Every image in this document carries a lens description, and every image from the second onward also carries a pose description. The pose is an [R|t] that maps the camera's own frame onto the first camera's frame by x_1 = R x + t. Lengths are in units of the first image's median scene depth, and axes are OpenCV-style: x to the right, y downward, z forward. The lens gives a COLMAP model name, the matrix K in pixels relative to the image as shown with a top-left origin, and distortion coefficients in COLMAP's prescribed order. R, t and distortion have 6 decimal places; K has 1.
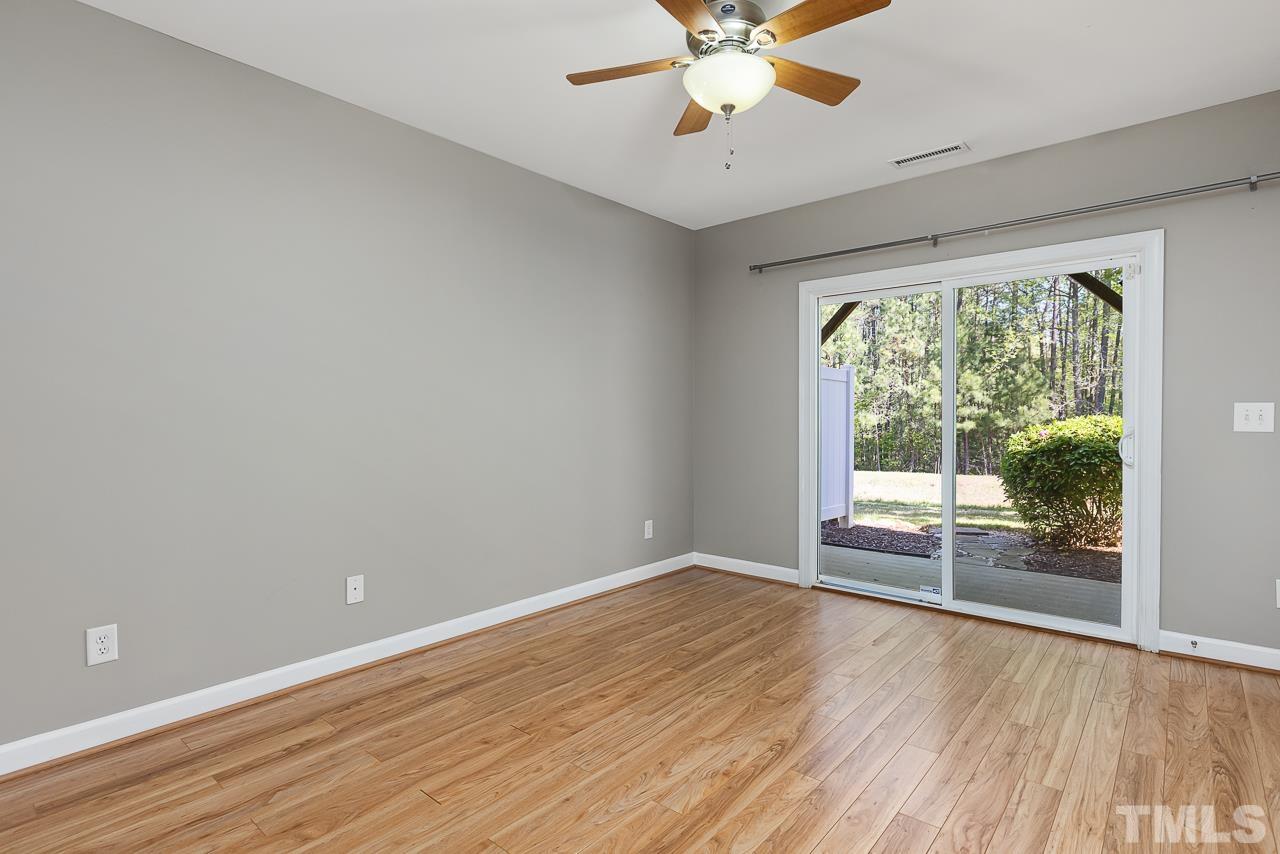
lens RADIAL K [[662.6, 0, 645.9], [0, 662.6, 417.2], [0, 0, 1]] dist [0.011682, -0.006251]
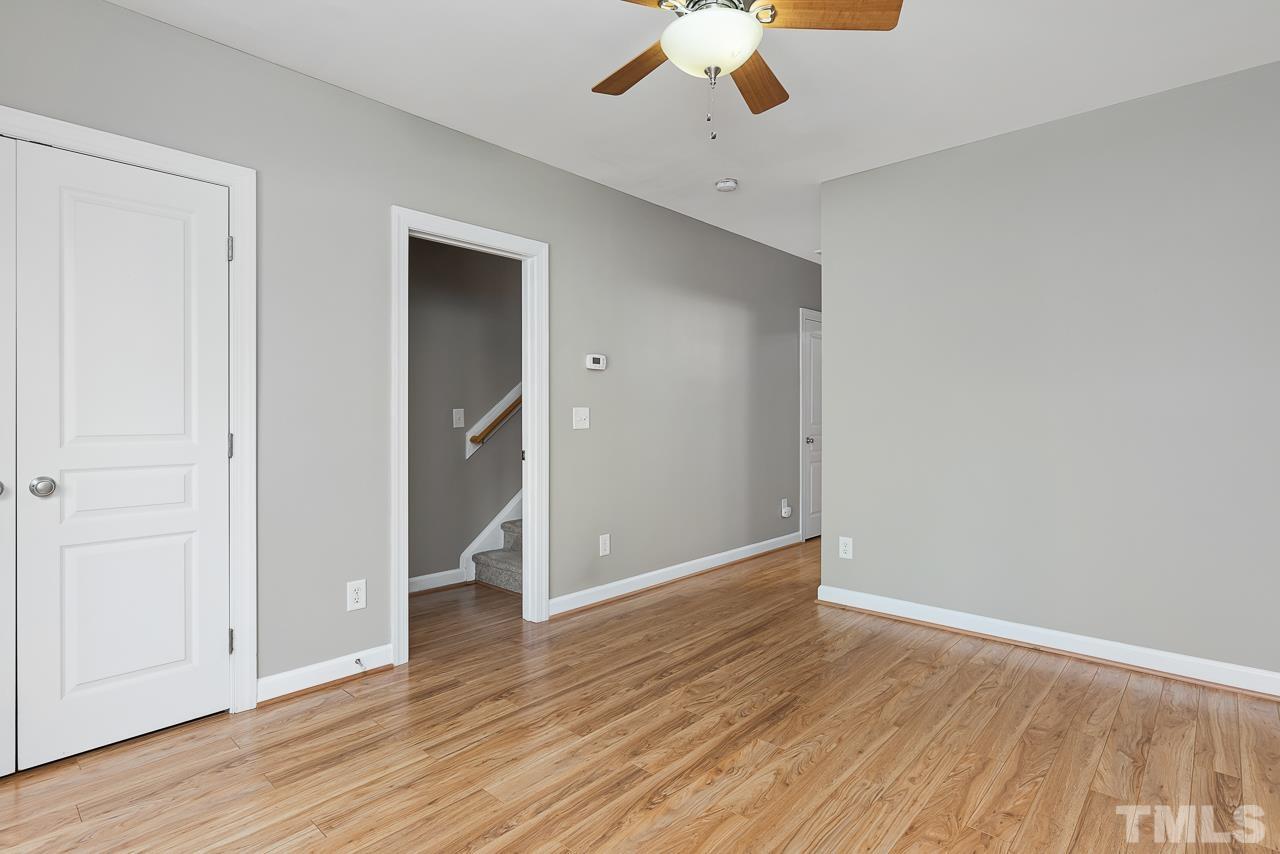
lens RADIAL K [[662.6, 0, 637.2], [0, 662.6, 422.6], [0, 0, 1]] dist [0.011682, -0.006251]
pose [[-0.998808, 0.003511, 0.048690, 0.198197], [0.004023, 0.999938, 0.010425, -0.006086], [-0.048651, 0.010609, -0.998760, 2.057136]]
